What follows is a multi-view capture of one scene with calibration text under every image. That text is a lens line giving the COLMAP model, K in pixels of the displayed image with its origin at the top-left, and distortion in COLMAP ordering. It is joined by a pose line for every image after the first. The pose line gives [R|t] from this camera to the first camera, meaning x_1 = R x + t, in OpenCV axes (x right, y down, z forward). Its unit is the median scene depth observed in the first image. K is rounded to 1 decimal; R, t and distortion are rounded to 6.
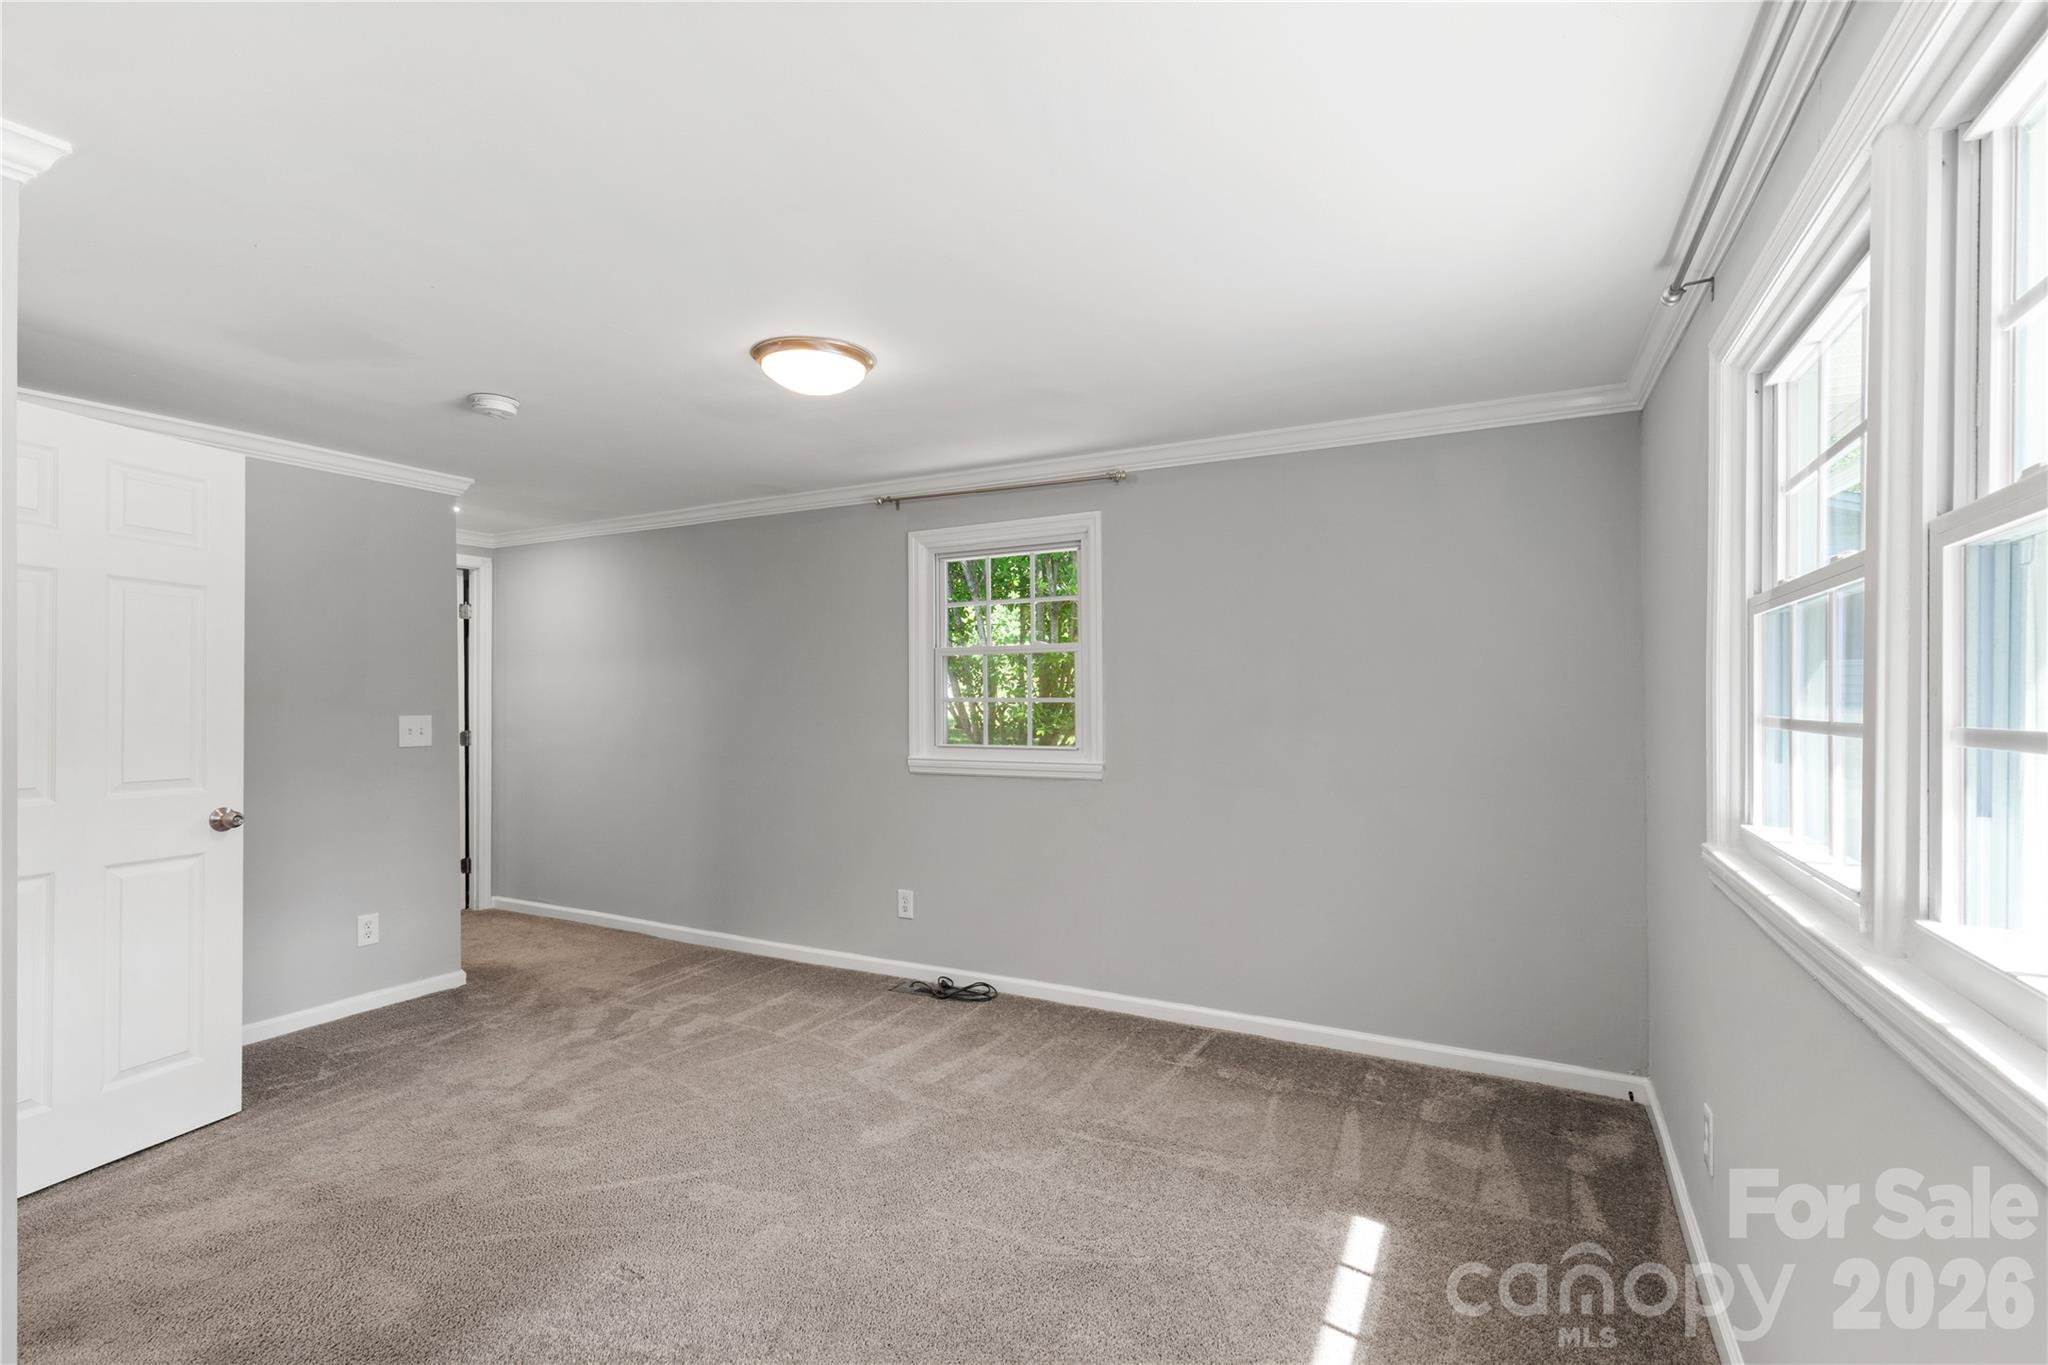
lens RADIAL K [[945.6, 0, 1016.4], [0, 945.6, 695.8], [0, 0, 1]] dist [0.009749, -0.003553]
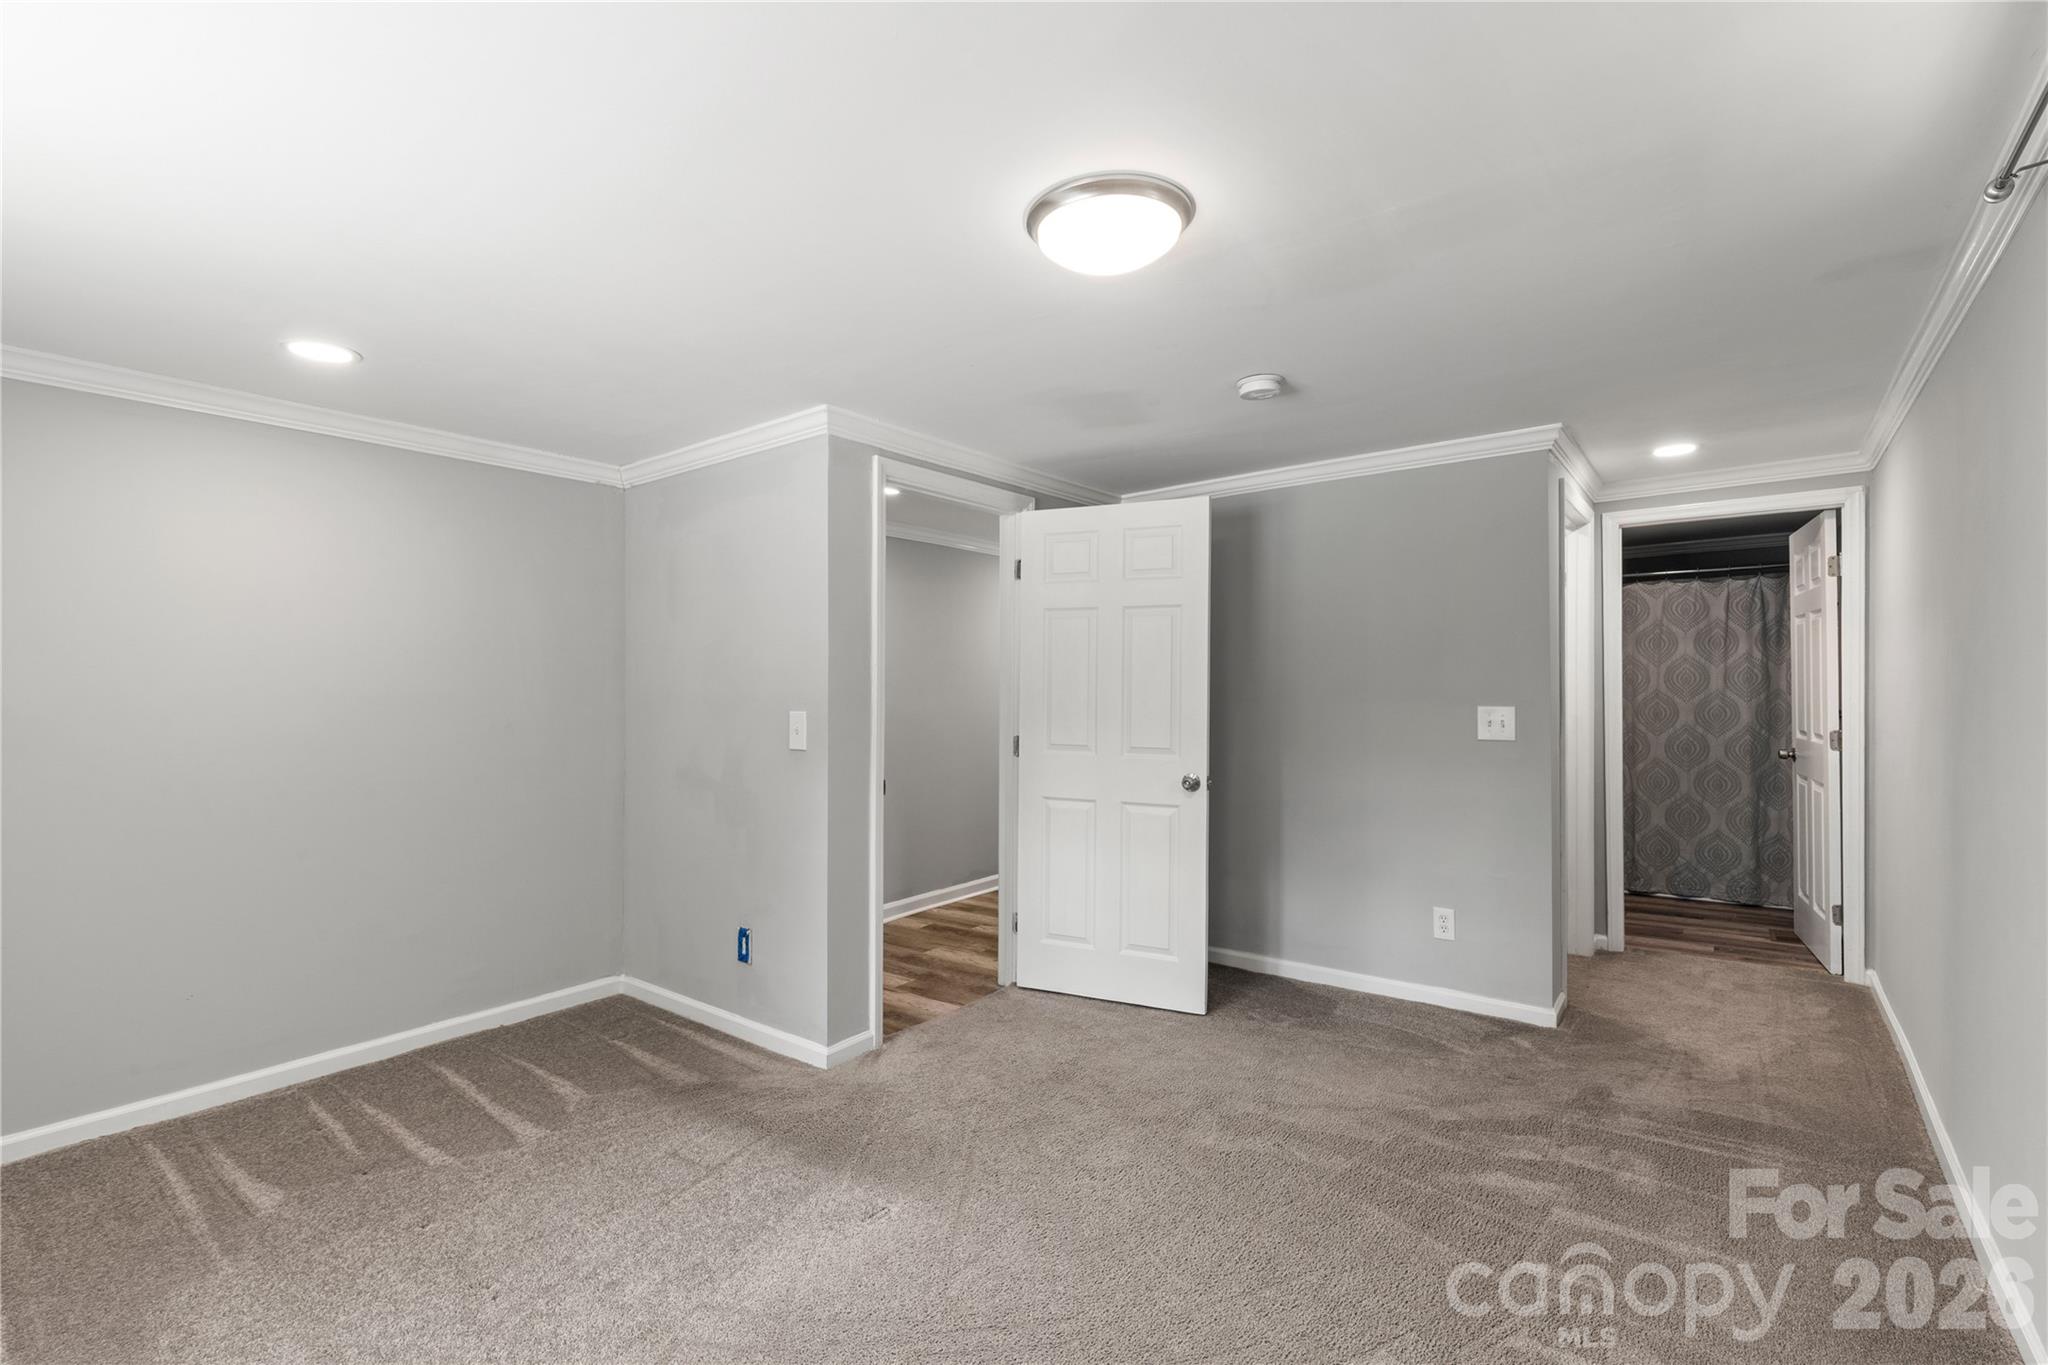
lens RADIAL K [[945.6, 0, 1030.3], [0, 945.6, 677.3], [0, 0, 1]] dist [0.009749, -0.003553]
pose [[-0.168824, -0.010913, -0.985586, 0.362942], [0.008546, 0.999885, -0.012535, 0.000964], [0.985609, -0.010539, -0.168711, 0.764572]]
